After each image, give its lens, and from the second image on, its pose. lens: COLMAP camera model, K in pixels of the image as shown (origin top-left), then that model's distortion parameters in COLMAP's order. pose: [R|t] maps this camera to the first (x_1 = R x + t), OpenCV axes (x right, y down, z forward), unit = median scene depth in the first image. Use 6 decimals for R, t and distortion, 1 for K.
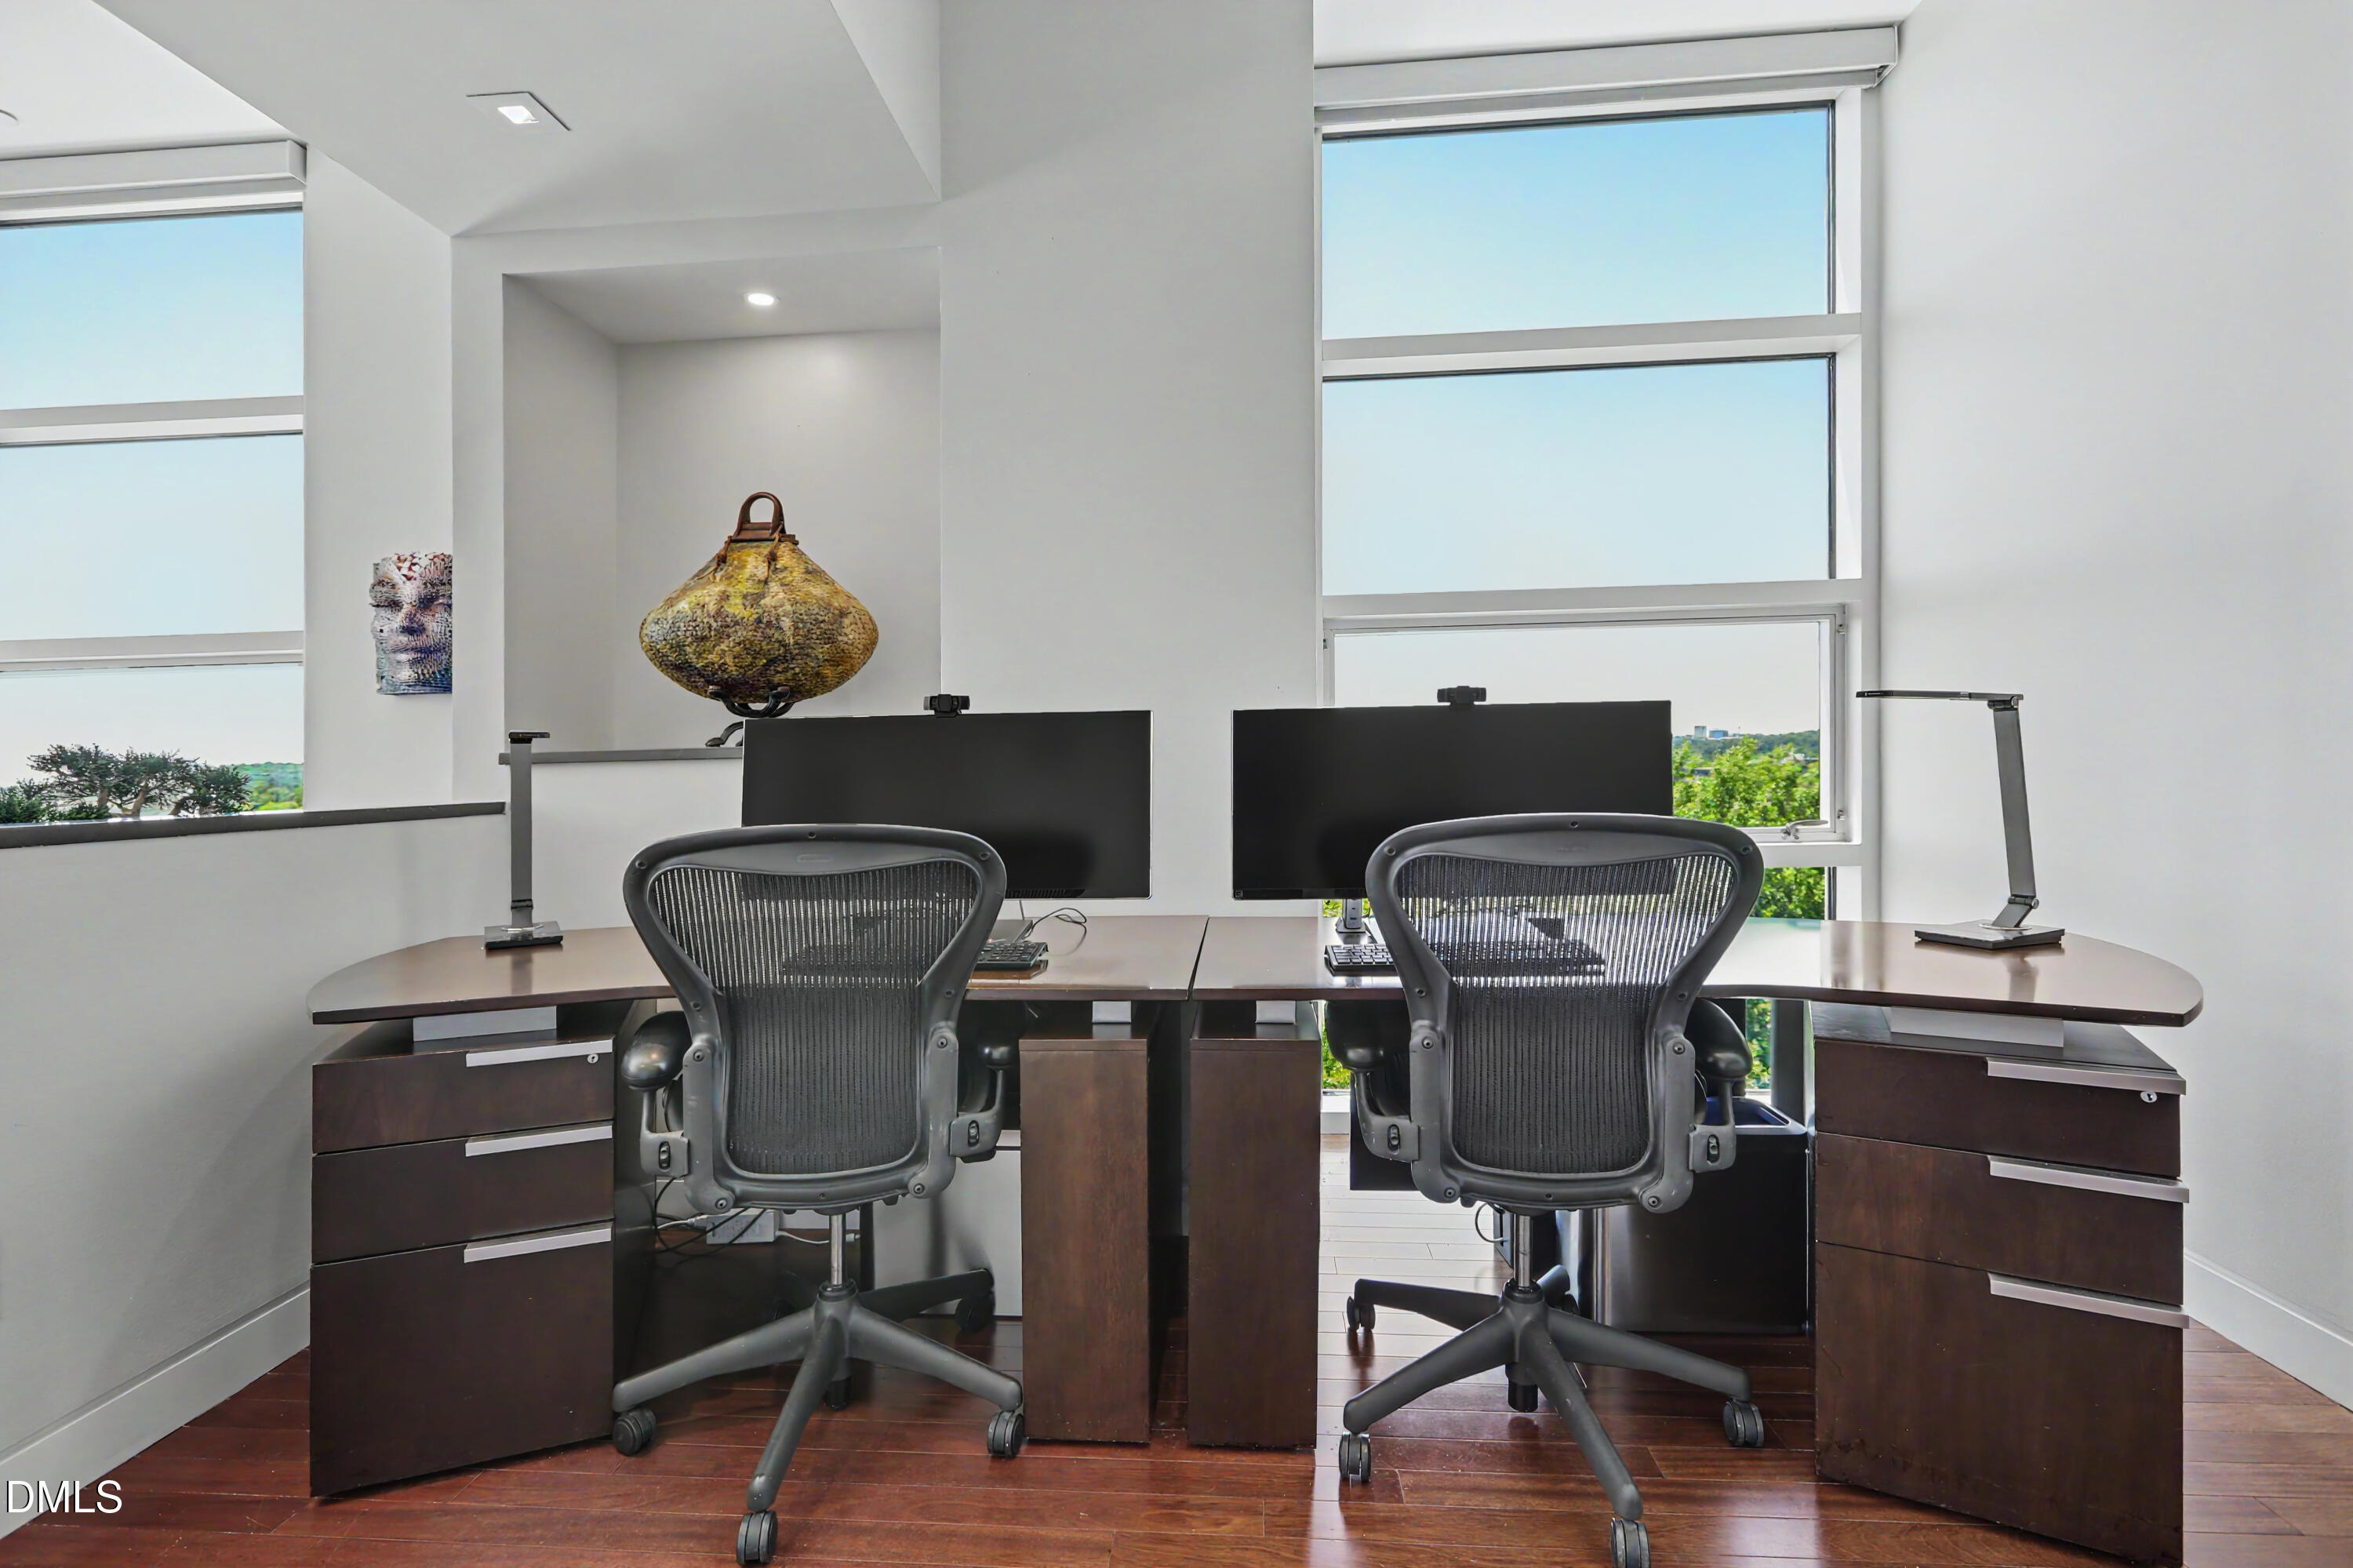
lens RADIAL K [[1075.6, 0, 1162.4], [0, 1075.6, 748.7], [0, 0, 1]] dist [-0.004171, -0.000044]
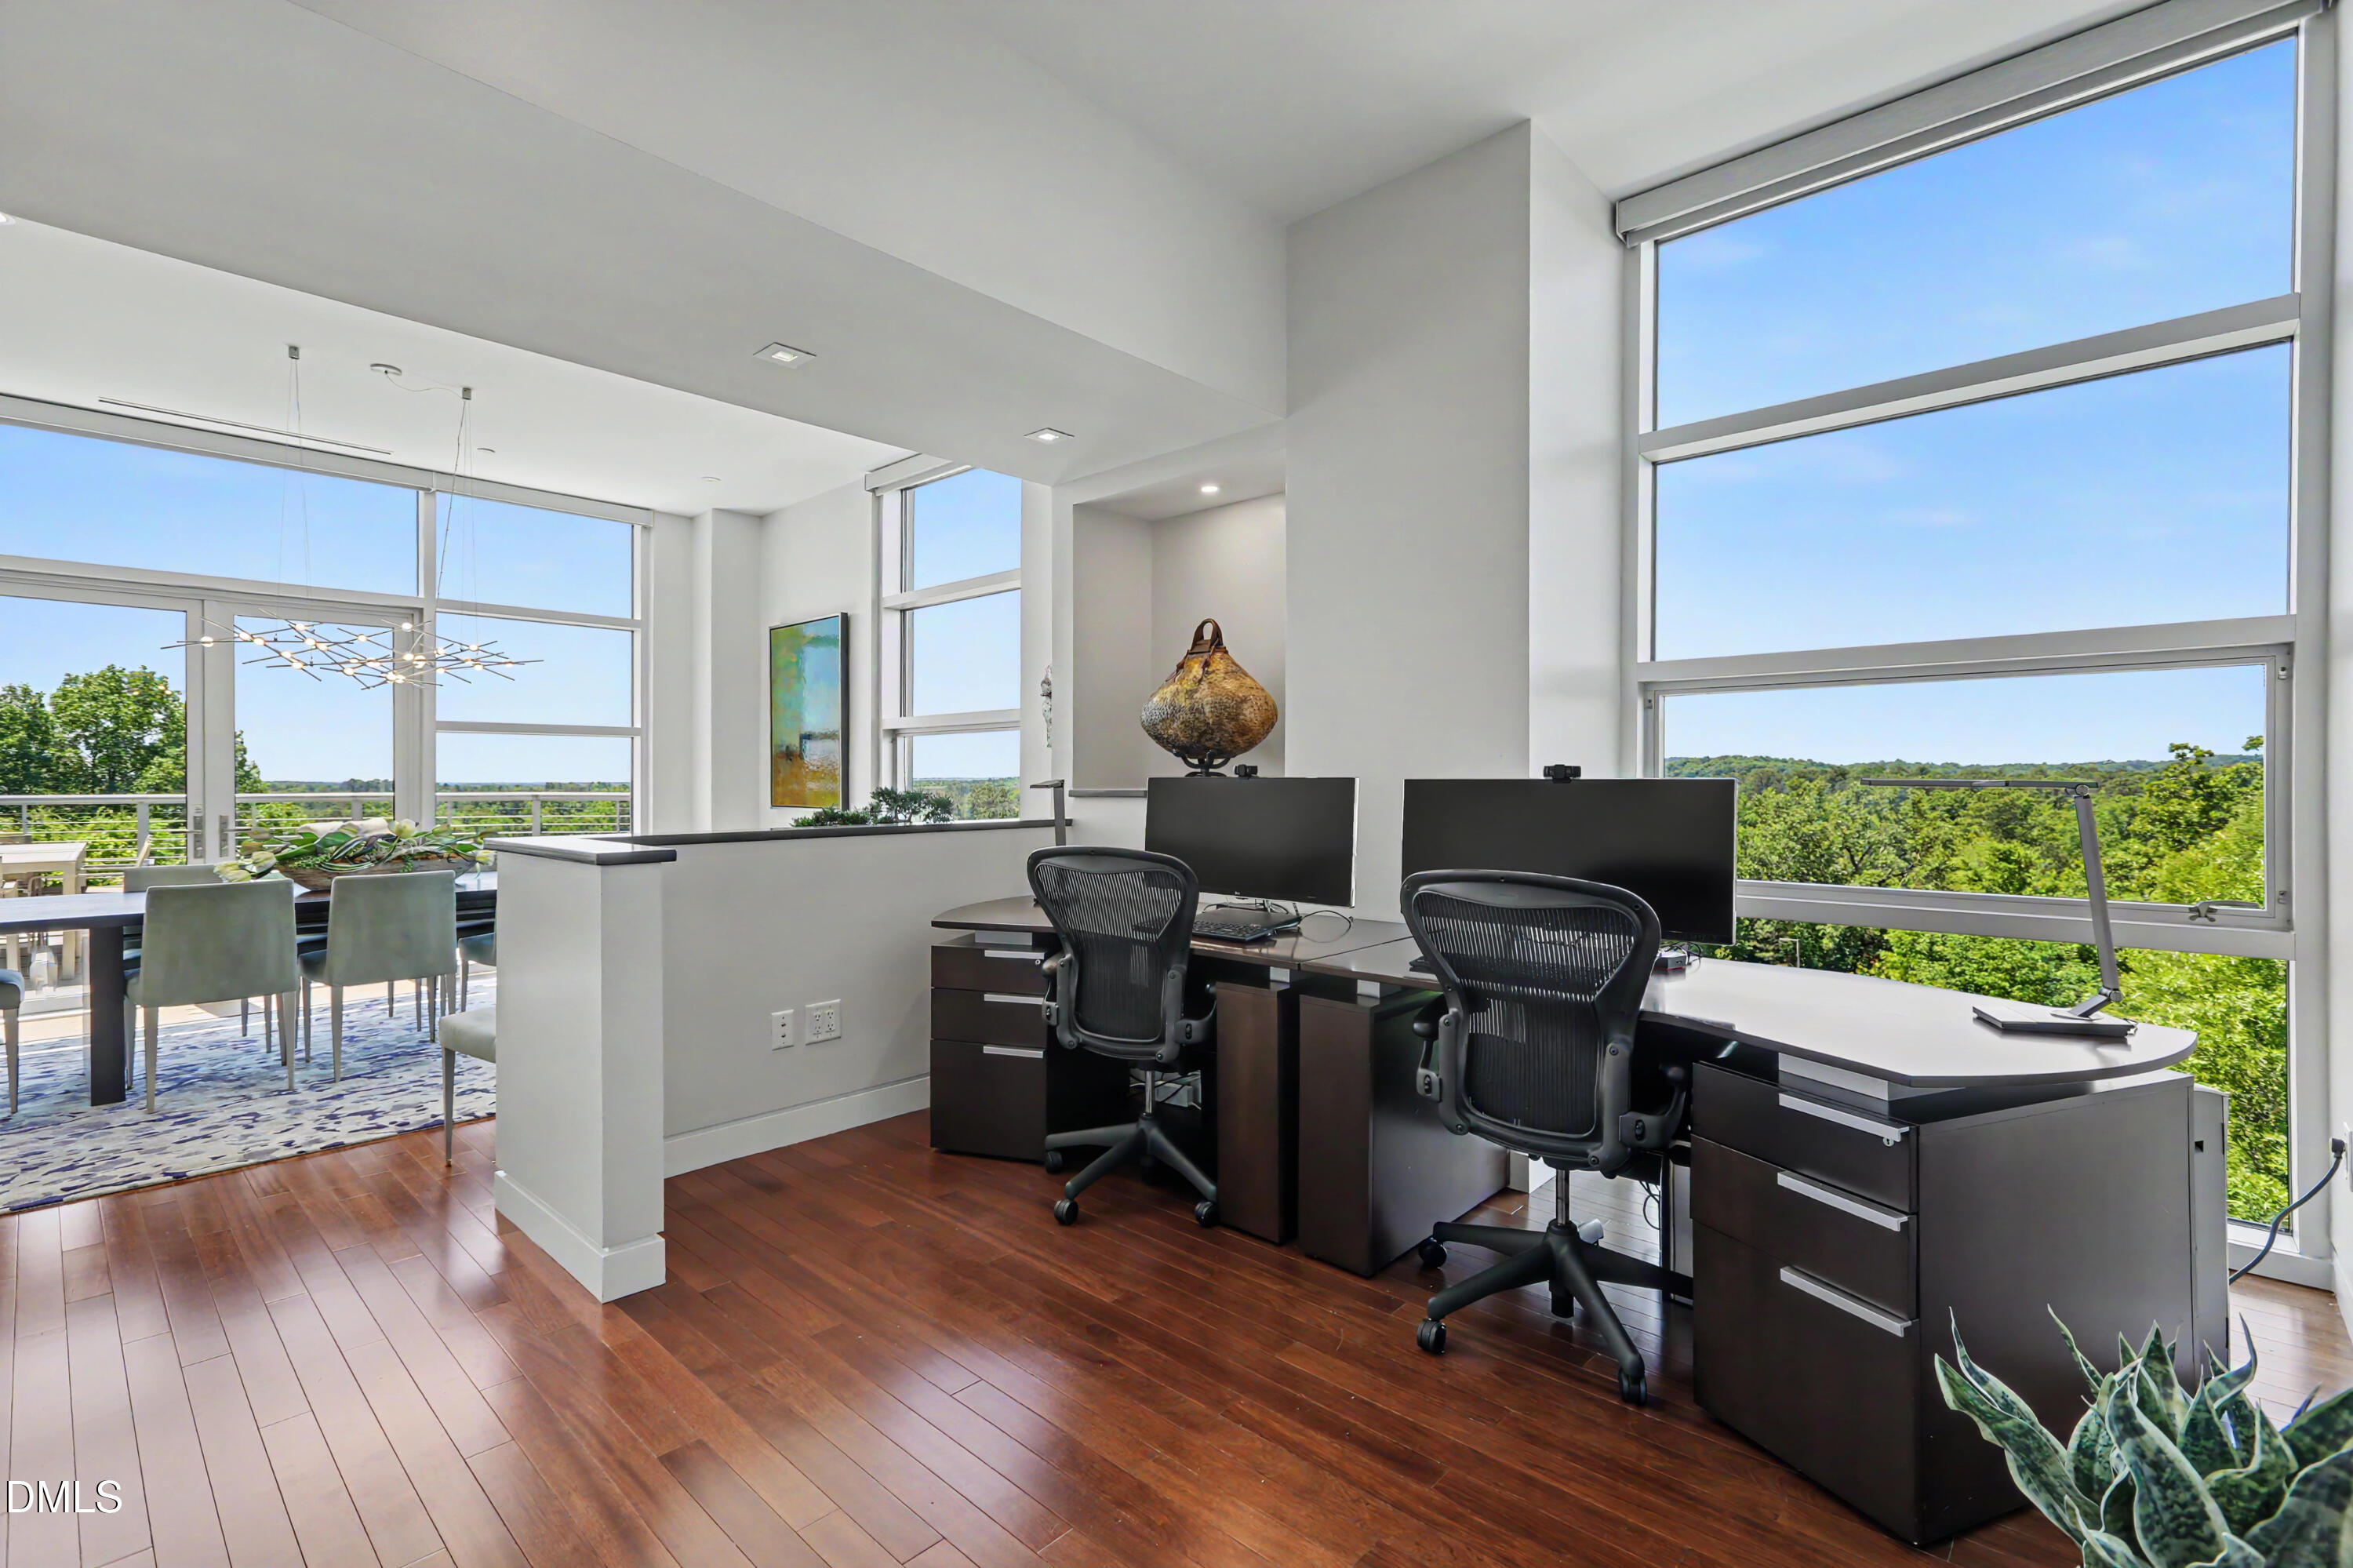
lens RADIAL K [[1075.6, 0, 1162.4], [0, 1075.6, 748.7], [0, 0, 1]] dist [-0.004171, -0.000044]
pose [[0.779795, 0.000168, -0.626035, 0.699801], [0.000858, 0.999999, 0.001337, -0.077571], [0.626034, -0.001580, 0.779794, -0.294392]]
